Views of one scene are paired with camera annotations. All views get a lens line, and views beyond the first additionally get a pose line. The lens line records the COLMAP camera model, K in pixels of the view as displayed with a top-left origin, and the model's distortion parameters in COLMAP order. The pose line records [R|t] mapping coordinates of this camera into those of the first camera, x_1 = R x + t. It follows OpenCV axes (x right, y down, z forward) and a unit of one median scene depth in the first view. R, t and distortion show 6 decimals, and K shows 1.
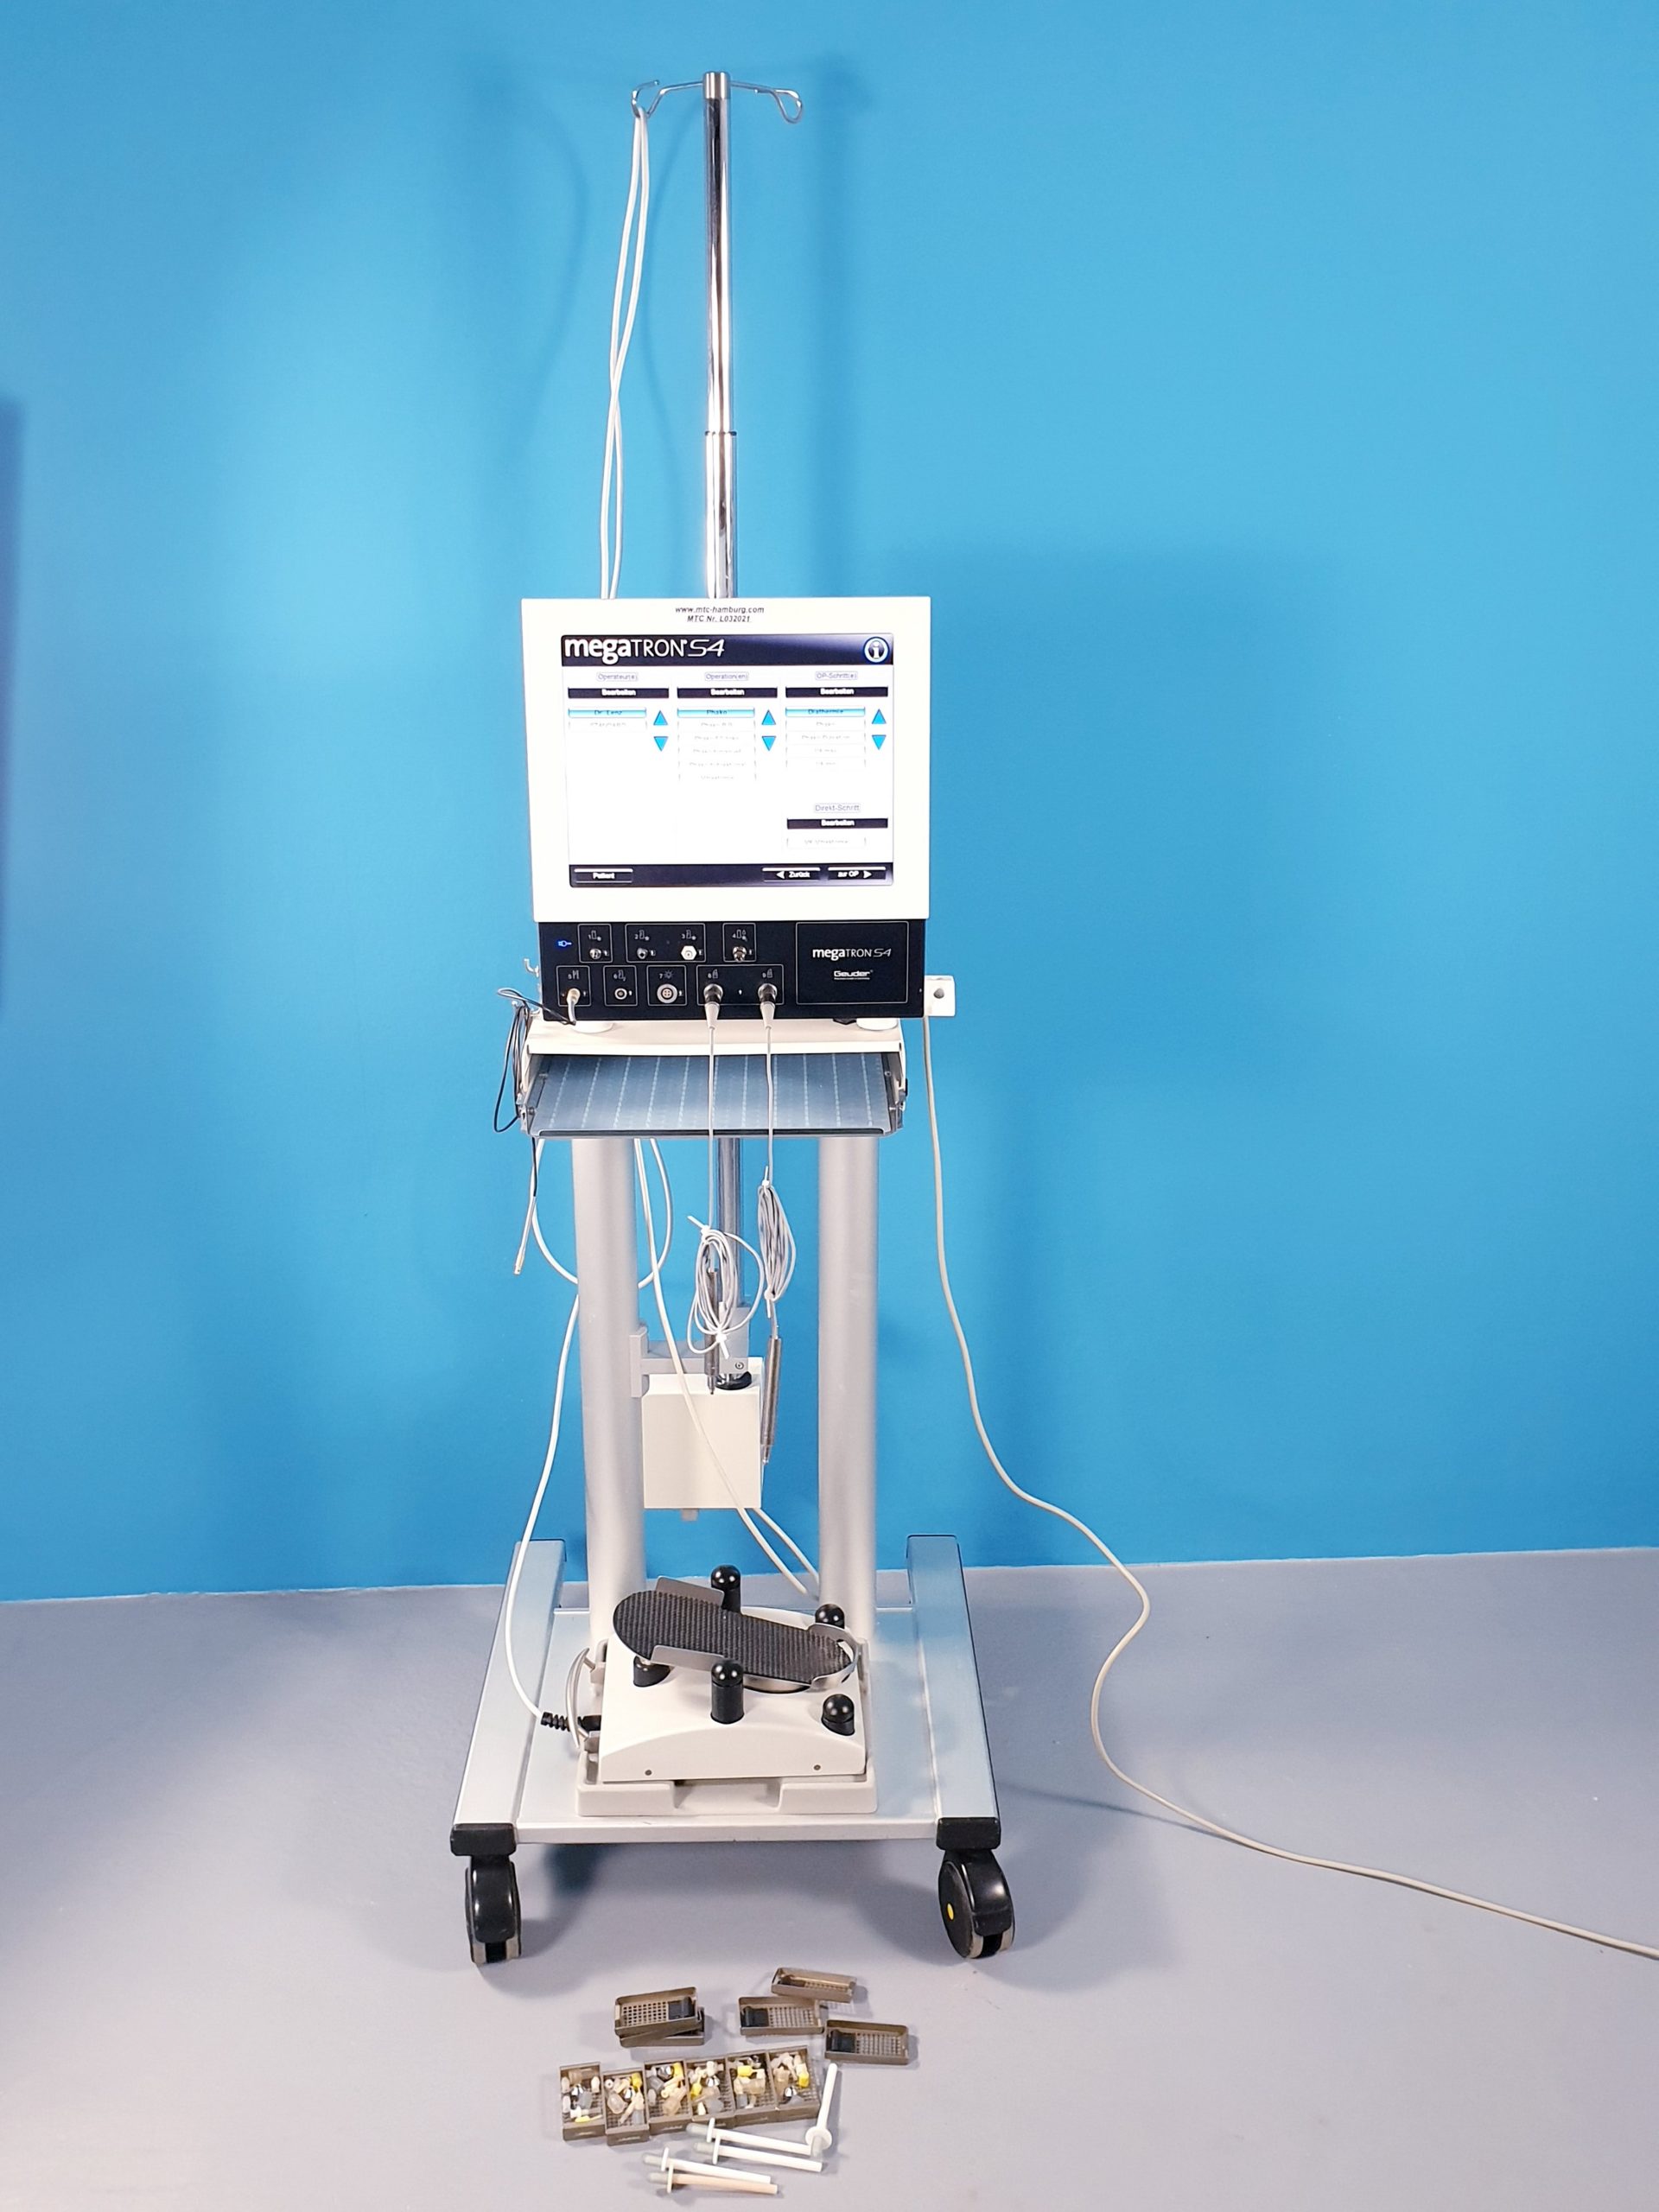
lens RADIAL K [[2174.8, 0, 829.5], [0, 2174.8, 1106.0], [0, 0, 1]] dist [0.011152, 0.009688]
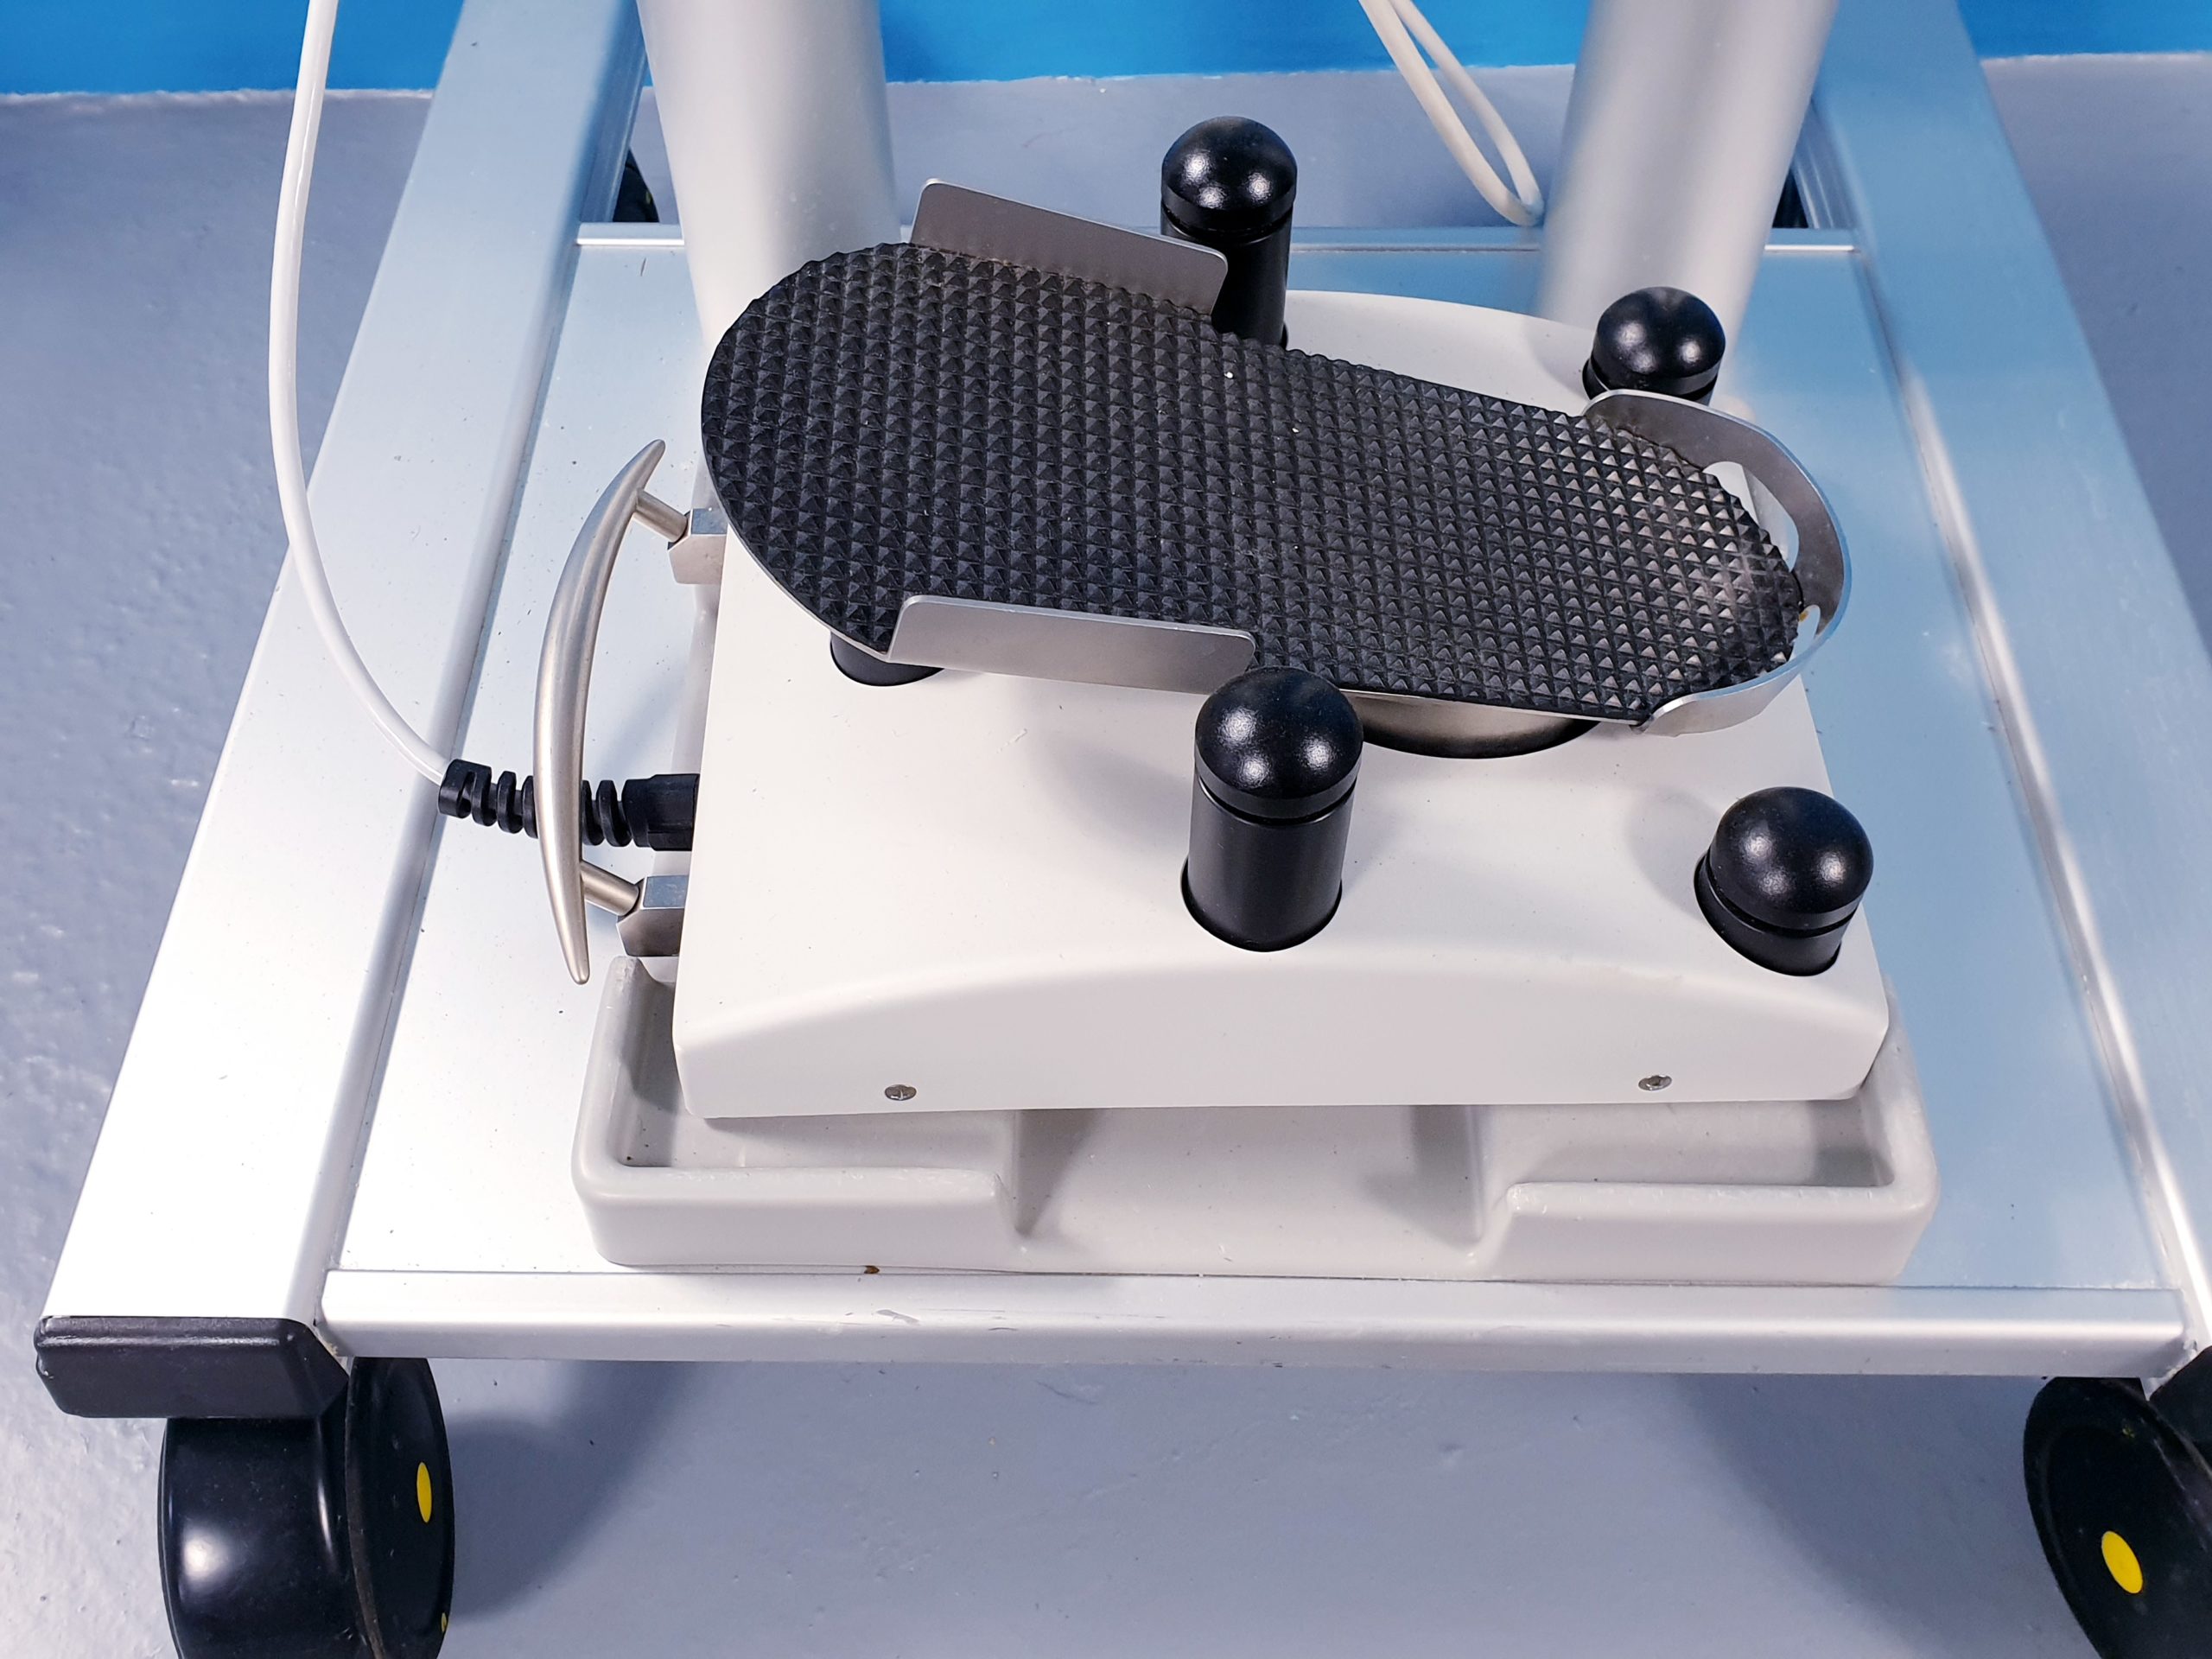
lens RADIAL K [[2174.8, 0, 1106.0], [0, 2174.8, 829.5], [0, 0, 1]] dist [0.011152, 0.009688]
pose [[0.999766, 0.014822, -0.015733, -0.057499], [-0.003739, 0.835489, 0.549494, 0.157597], [0.021289, -0.549307, 0.835349, 0.812669]]
